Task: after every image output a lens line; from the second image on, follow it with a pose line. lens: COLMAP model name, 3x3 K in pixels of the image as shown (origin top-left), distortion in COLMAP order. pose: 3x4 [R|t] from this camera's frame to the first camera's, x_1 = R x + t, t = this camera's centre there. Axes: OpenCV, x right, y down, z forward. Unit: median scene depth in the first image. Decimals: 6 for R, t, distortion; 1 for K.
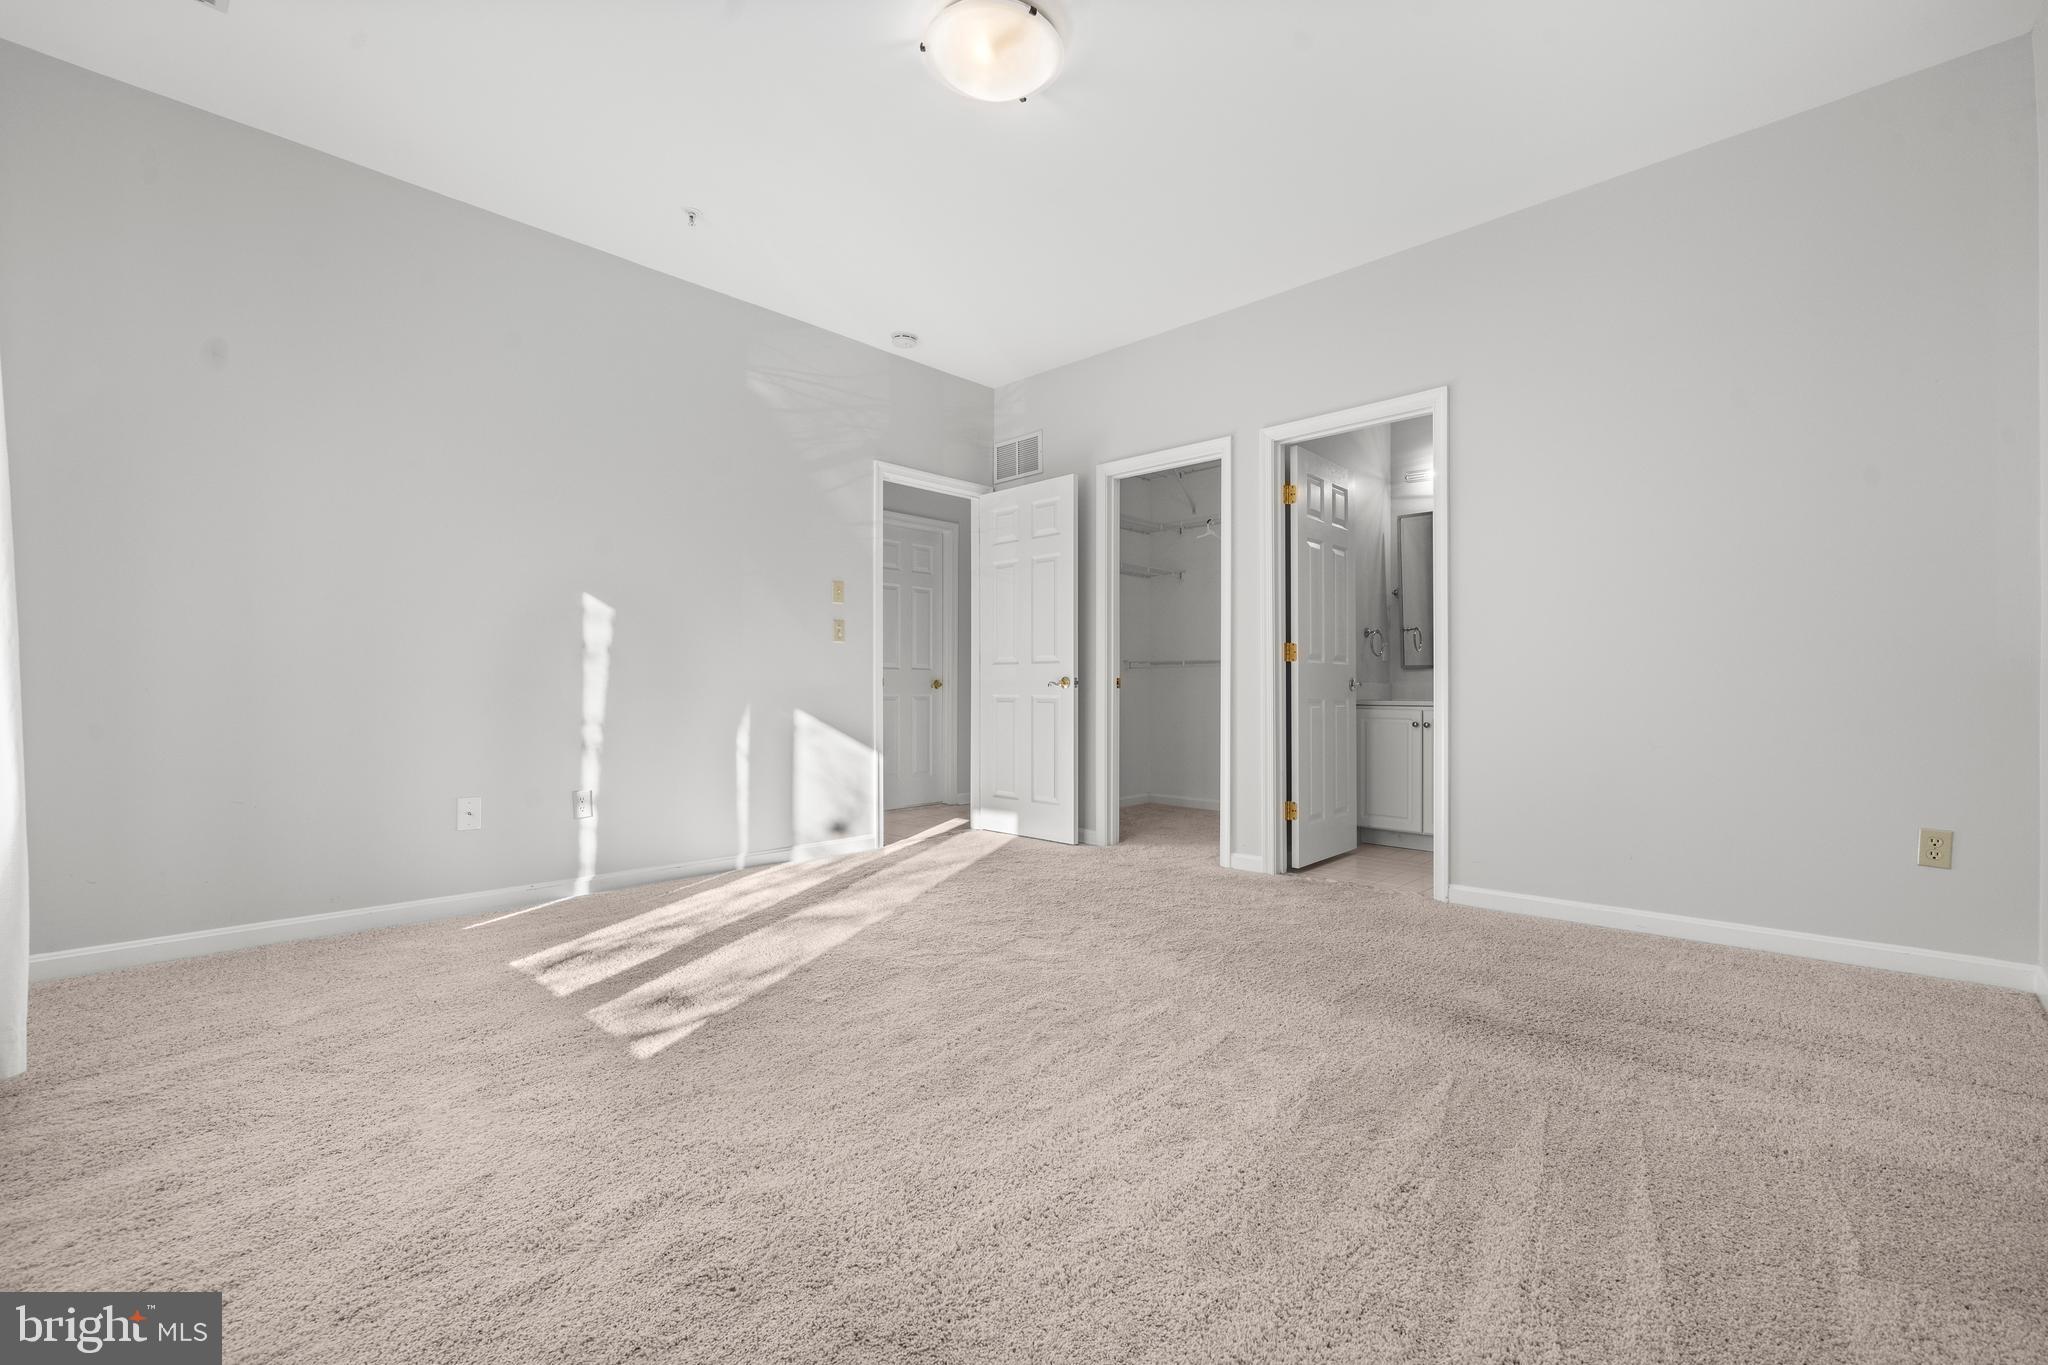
lens RADIAL K [[882.3, 0, 1025.6], [0, 882.3, 684.8], [0, 0, 1]] dist [-0.001646, 0.000018]
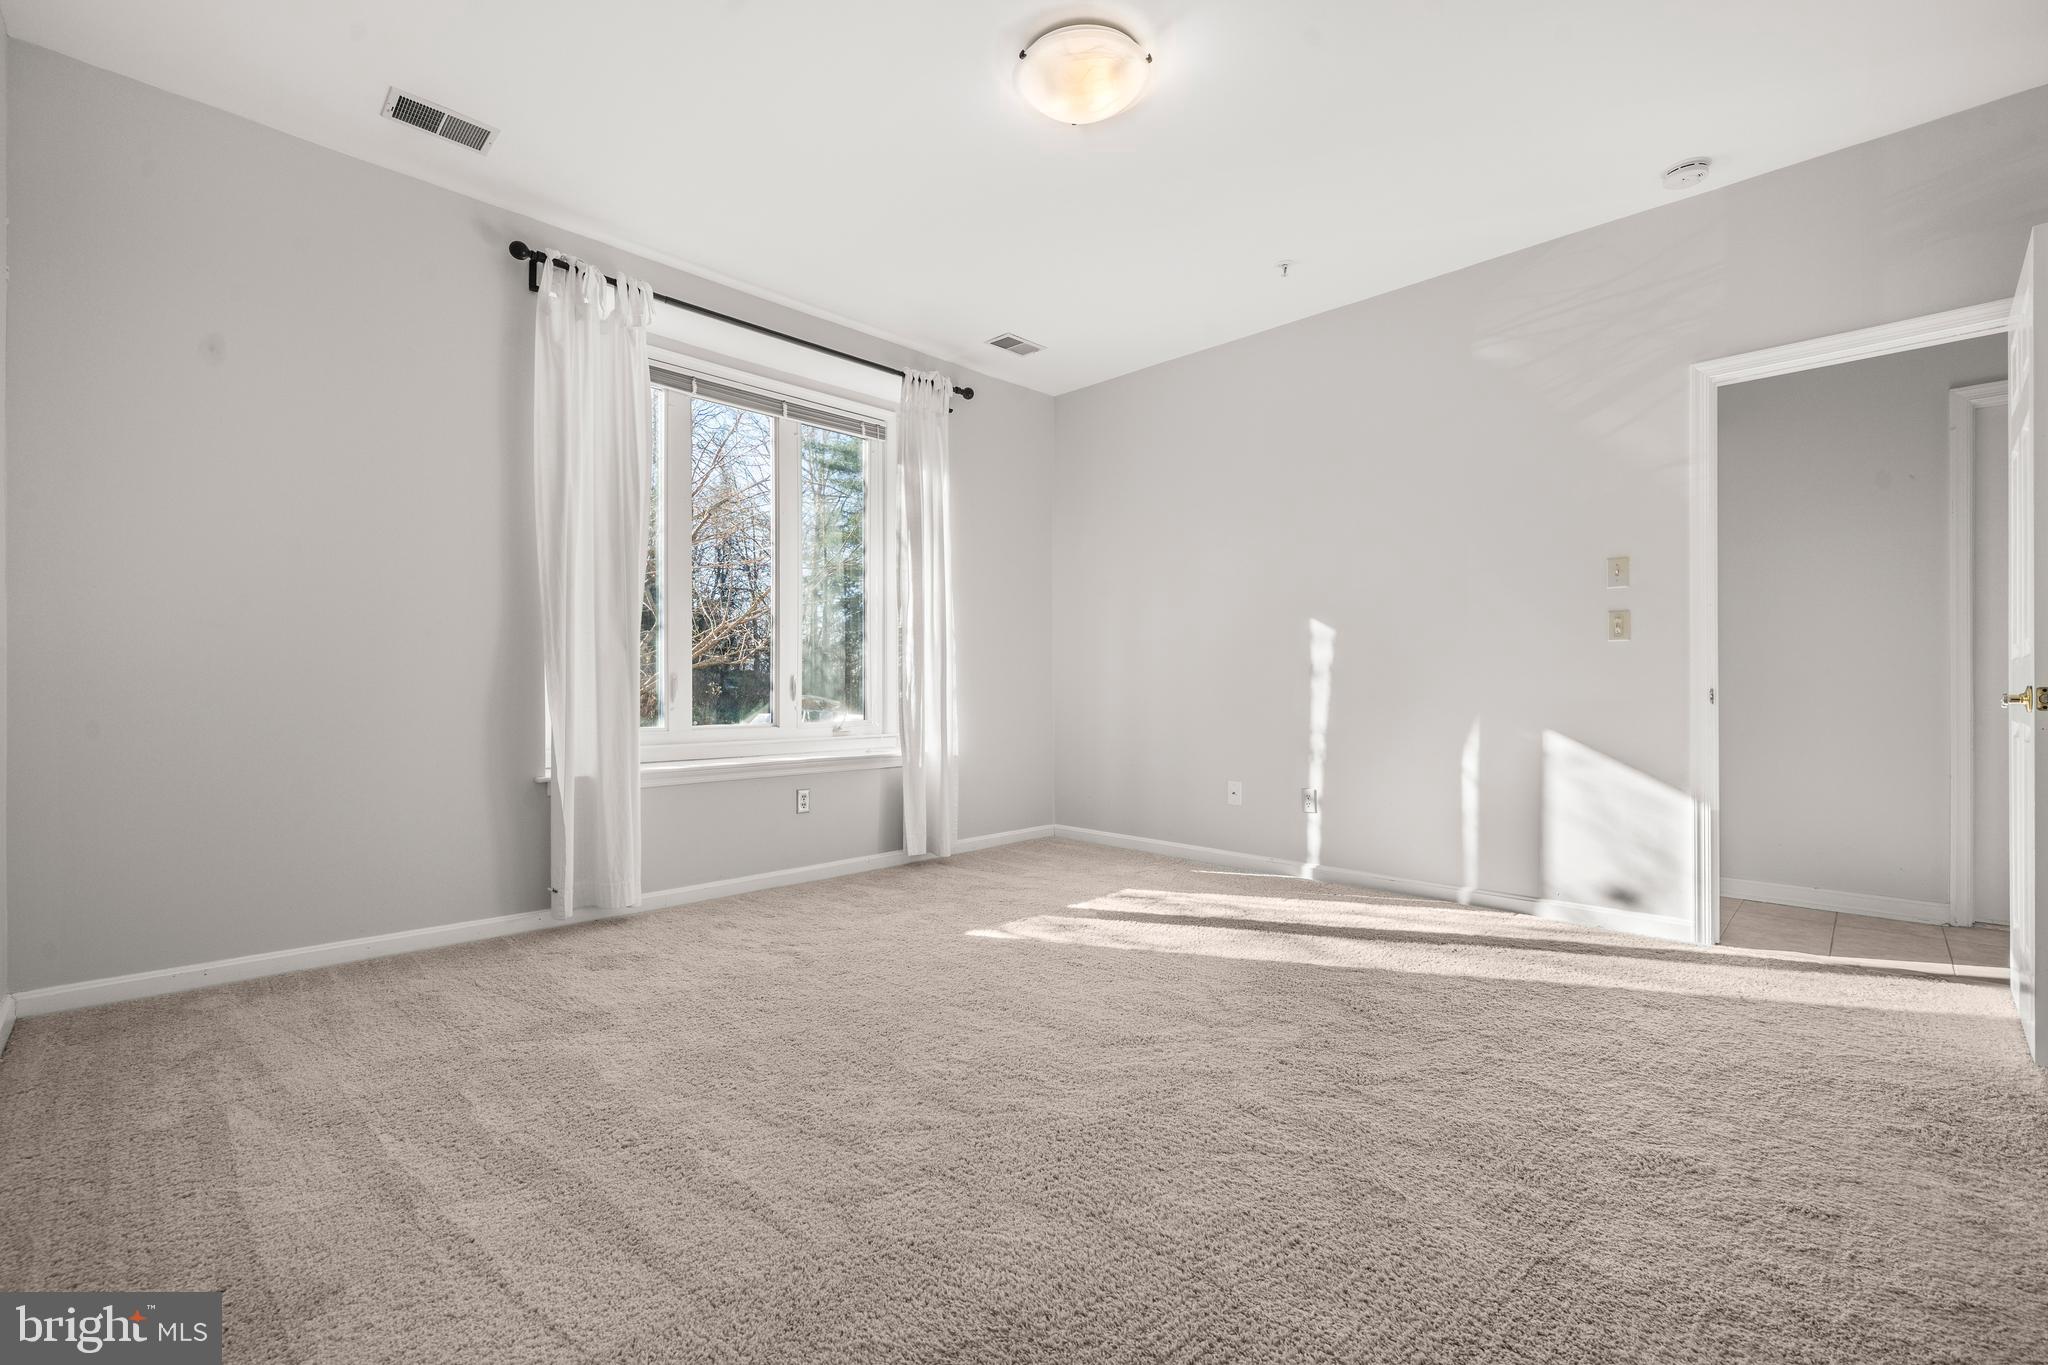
lens RADIAL K [[882.3, 0, 1040.0], [0, 882.3, 695.2], [0, 0, 1]] dist [-0.001646, 0.000018]
pose [[-0.046803, 0.005358, -0.998890, 0.664737], [0.007649, 0.999958, 0.005005, -0.013405], [0.998875, -0.007406, -0.046842, 0.683167]]
